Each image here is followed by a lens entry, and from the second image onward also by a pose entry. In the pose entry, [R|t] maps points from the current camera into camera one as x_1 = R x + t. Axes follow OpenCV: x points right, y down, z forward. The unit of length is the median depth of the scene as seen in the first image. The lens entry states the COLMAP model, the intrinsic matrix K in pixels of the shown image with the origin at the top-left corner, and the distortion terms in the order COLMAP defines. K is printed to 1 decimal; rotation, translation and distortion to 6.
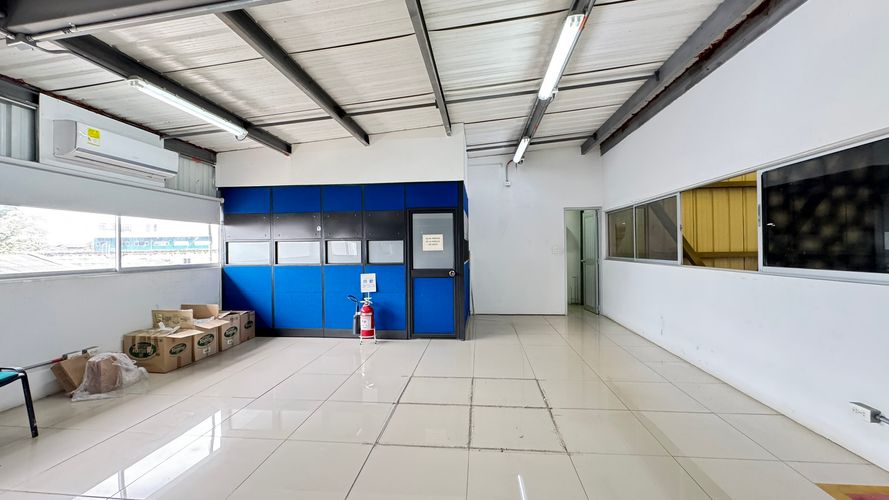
lens RADIAL K [[366.1, 0, 440.9], [0, 366.1, 246.3], [0, 0, 1]] dist [0.000262, 0.000061]
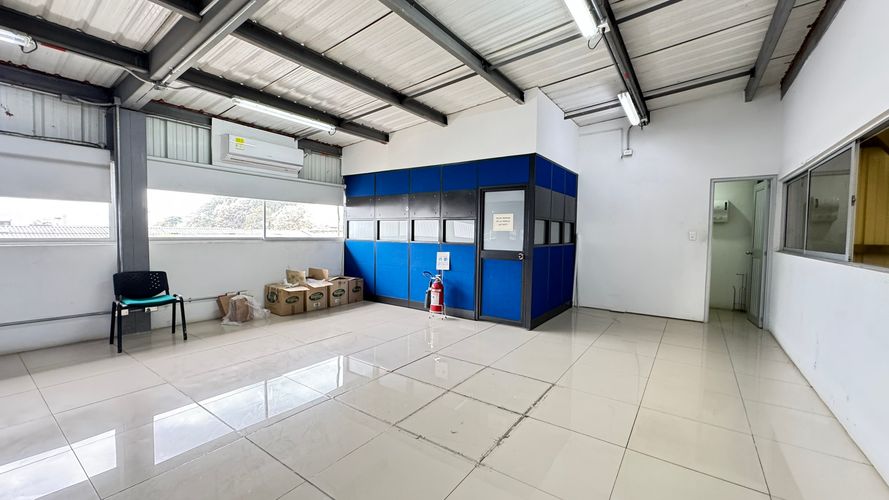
lens RADIAL K [[362.0, 0, 435.8], [0, 362.0, 248.7], [0, 0, 1]] dist [-0.000301, 0.000053]
pose [[0.863398, 0.046879, -0.502341, 0.305335], [-0.021499, 0.998188, 0.056200, 0.008492], [0.504066, -0.037724, 0.862841, 0.110532]]
